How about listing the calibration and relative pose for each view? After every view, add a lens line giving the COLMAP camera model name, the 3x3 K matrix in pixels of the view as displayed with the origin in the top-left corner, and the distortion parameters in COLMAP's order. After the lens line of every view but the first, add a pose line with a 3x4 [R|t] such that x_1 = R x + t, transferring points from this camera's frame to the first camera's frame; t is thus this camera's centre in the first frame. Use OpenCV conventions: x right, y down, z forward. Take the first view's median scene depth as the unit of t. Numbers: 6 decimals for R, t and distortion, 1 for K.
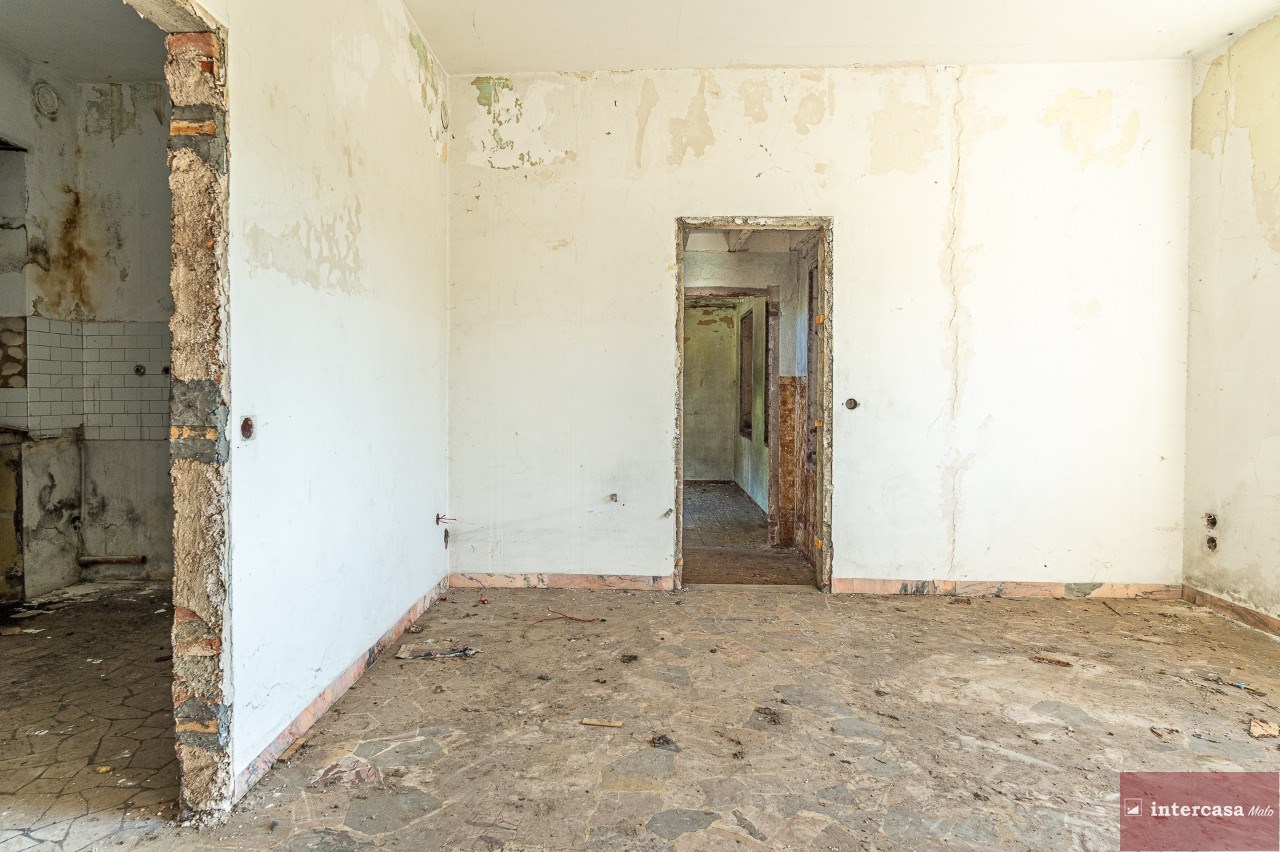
lens RADIAL K [[754.3, 0, 640.0], [0, 754.3, 387.5], [0, 0, 1]] dist [-0.002718, -0.000380]
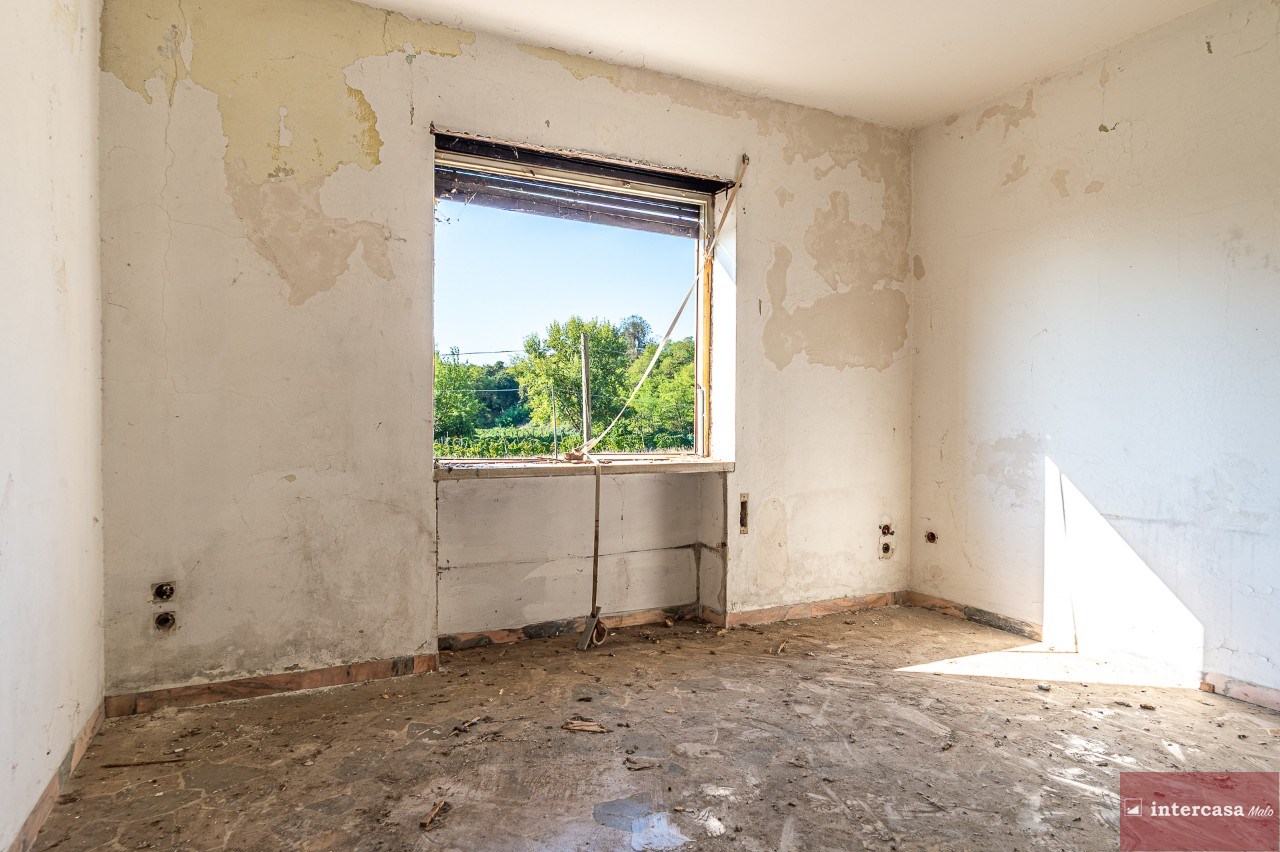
lens RADIAL K [[733.4, 0, 640.0], [0, 733.4, 426.0], [0, 0, 1]] dist [-0.000343, 0.000218]
pose [[-0.442252, -0.018983, 0.896690, -0.111667], [-0.007441, 0.999819, 0.017497, -0.004692], [-0.896860, 0.001065, -0.442314, 0.955468]]
